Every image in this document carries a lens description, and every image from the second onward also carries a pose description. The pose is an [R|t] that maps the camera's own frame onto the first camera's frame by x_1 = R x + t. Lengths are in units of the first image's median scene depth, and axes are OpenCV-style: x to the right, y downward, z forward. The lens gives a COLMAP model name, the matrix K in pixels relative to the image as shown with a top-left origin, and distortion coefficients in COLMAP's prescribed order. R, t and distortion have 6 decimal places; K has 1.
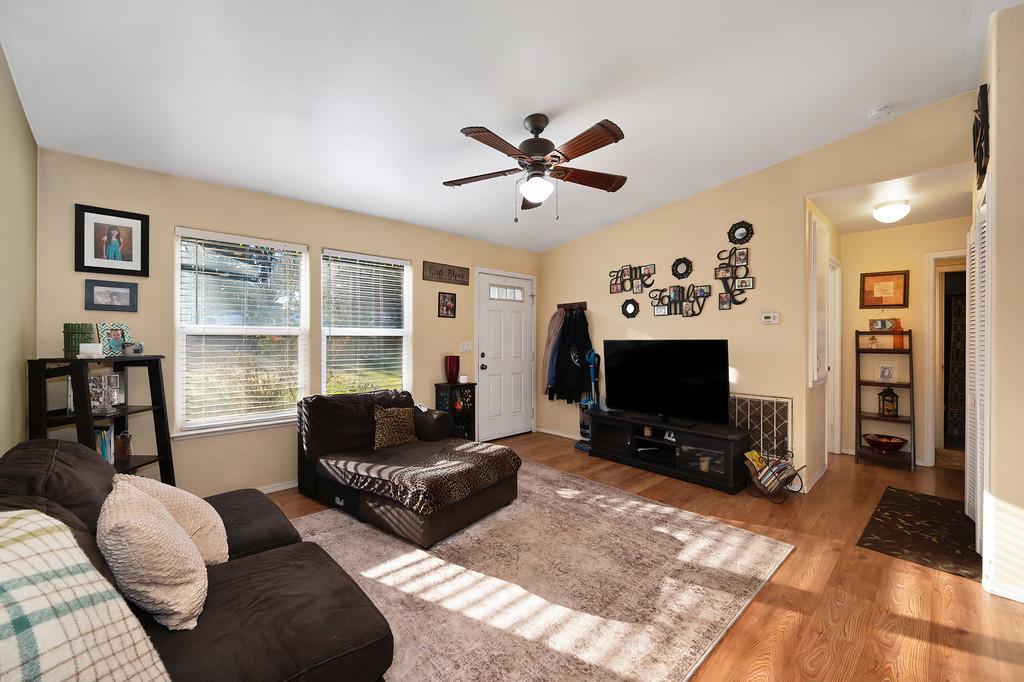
lens RADIAL K [[403.7, 0, 515.2], [0, 403.7, 340.1], [0, 0, 1]] dist [-0.004109, -0.000514]
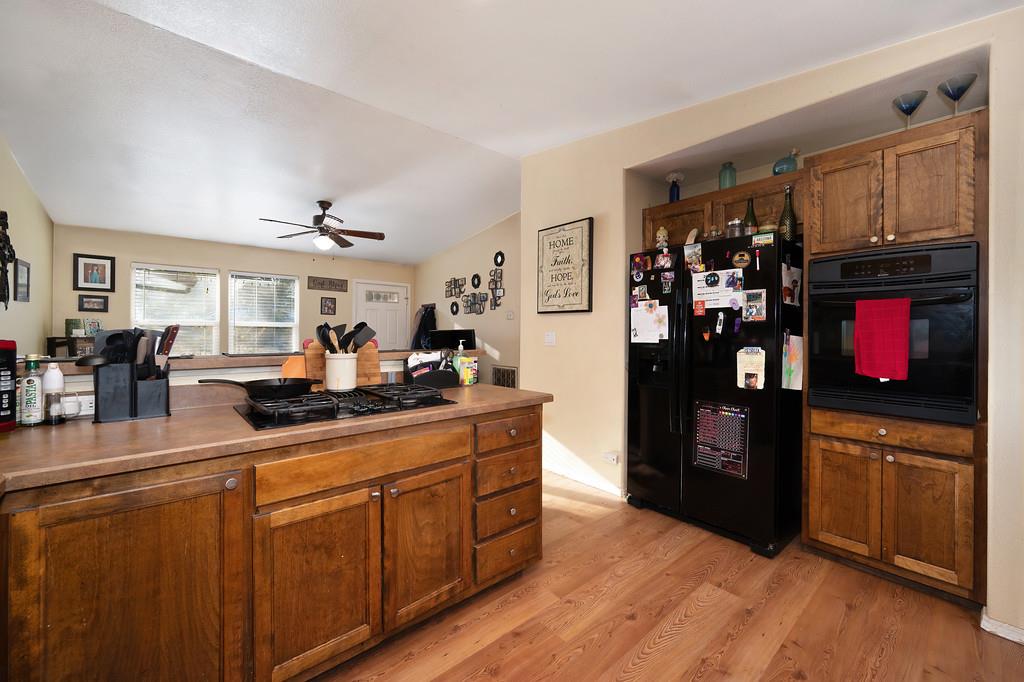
lens RADIAL K [[403.7, 0, 514.6], [0, 403.7, 333.8], [0, 0, 1]] dist [-0.004109, -0.000514]
pose [[0.998981, 0.003325, -0.045009, 0.751643], [-0.003391, 0.999993, -0.001399, 0.017268], [0.045004, 0.001550, 0.998986, -0.555628]]
